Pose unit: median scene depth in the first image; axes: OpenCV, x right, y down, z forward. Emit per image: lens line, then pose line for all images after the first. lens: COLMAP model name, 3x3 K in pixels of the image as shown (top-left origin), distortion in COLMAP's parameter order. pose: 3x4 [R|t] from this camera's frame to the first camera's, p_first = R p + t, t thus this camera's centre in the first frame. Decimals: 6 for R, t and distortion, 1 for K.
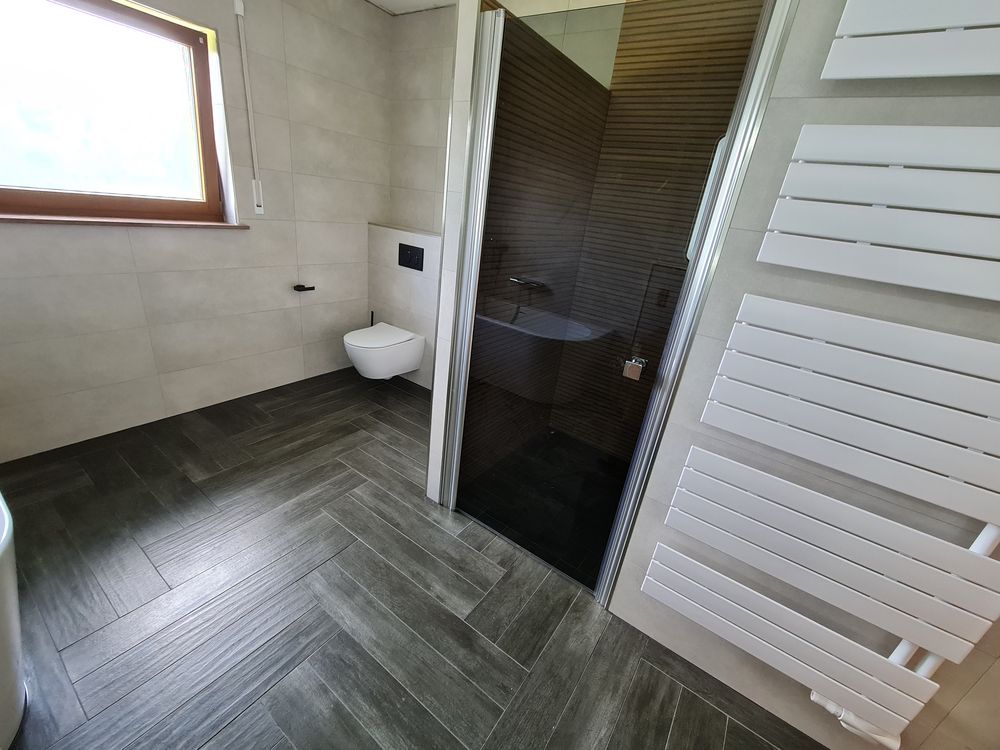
lens RADIAL K [[413.1, 0, 499.2], [0, 413.1, 374.3], [0, 0, 1]] dist [-0.006512, 0.002462]
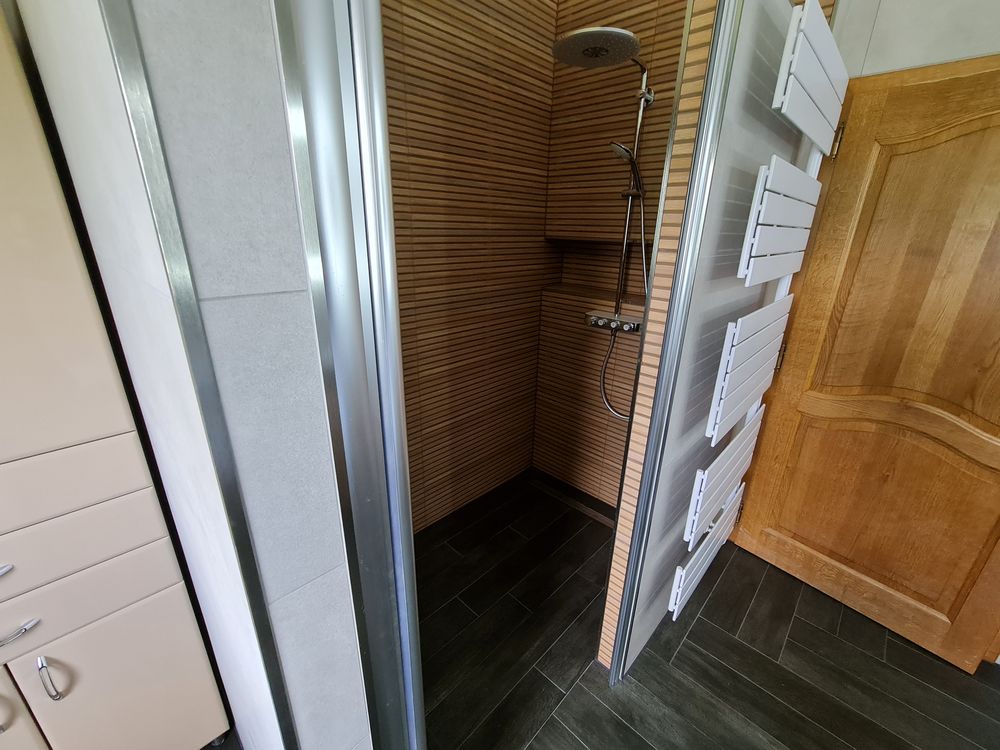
lens RADIAL K [[413.1, 0, 499.7], [0, 413.1, 375.8], [0, 0, 1]] dist [-0.006512, 0.002462]
pose [[0.149414, -0.442858, 0.884054, -0.222265], [0.375510, 0.852520, 0.363596, -0.331103], [-0.914695, 0.277645, 0.293676, 0.628522]]
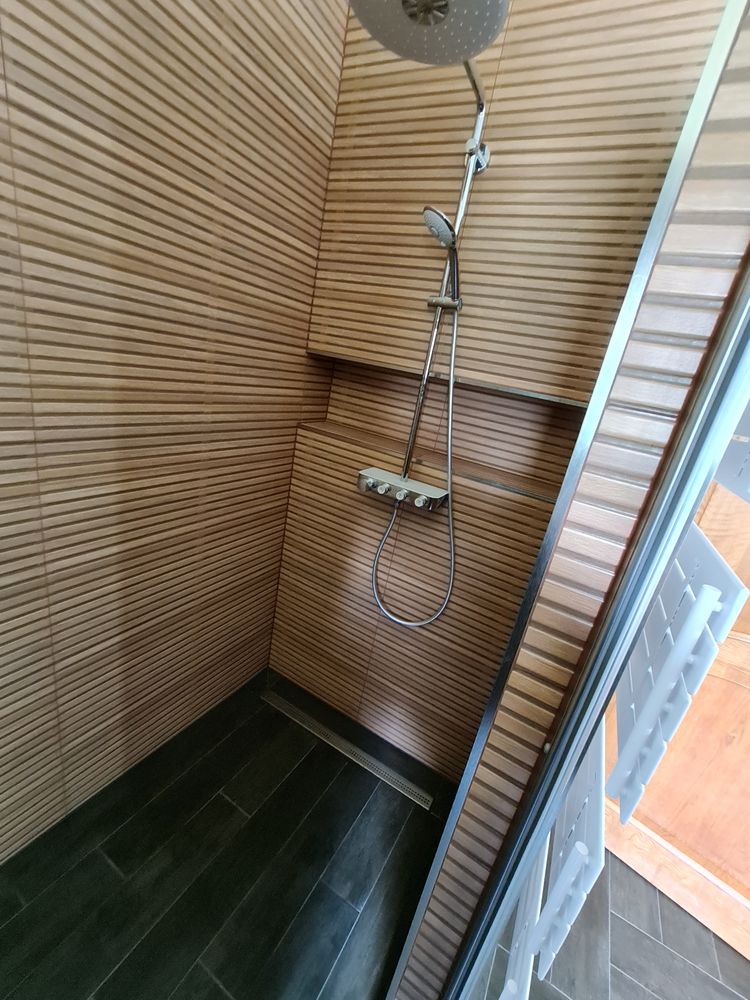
lens RADIAL K [[413.1, 0, 374.8], [0, 413.1, 502.5], [0, 0, 1]] dist [-0.006512, 0.002462]
pose [[-0.079218, -0.445309, 0.891866, 0.143354], [0.197086, 0.870021, 0.451908, -0.272913], [-0.977180, 0.211573, 0.018843, 0.663957]]
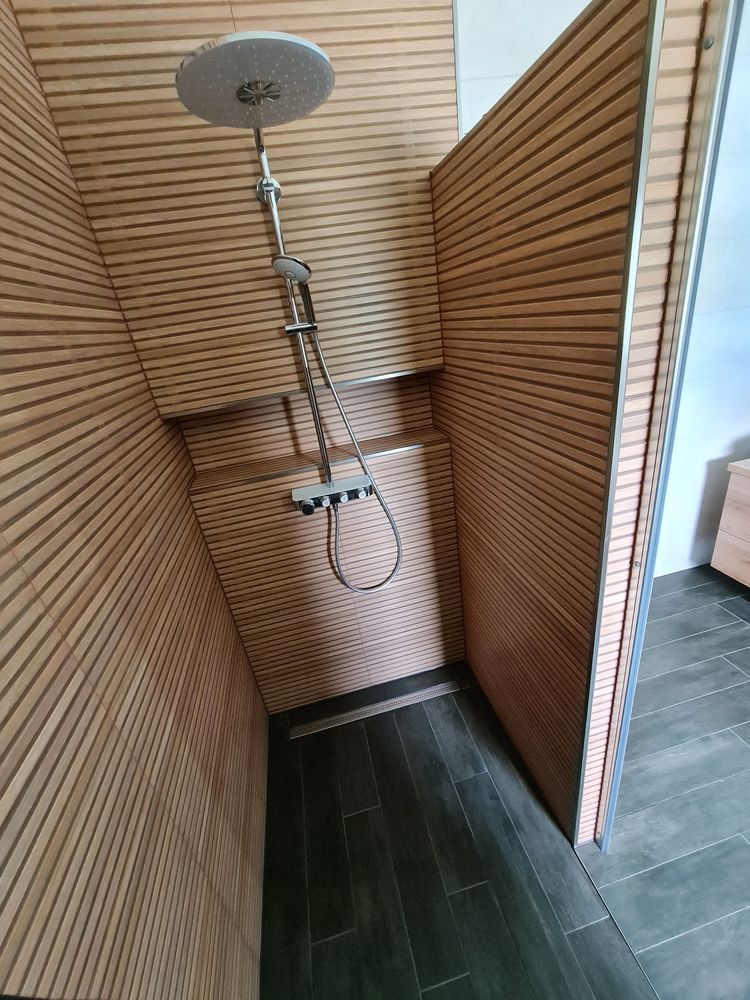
lens RADIAL K [[413.1, 0, 375.0], [0, 413.1, 503.3], [0, 0, 1]] dist [-0.006512, 0.002462]
pose [[-0.741341, -0.289455, 0.605499, 0.233402], [0.310172, 0.652304, 0.691587, -0.467267], [-0.595153, 0.700511, -0.393799, 0.896294]]
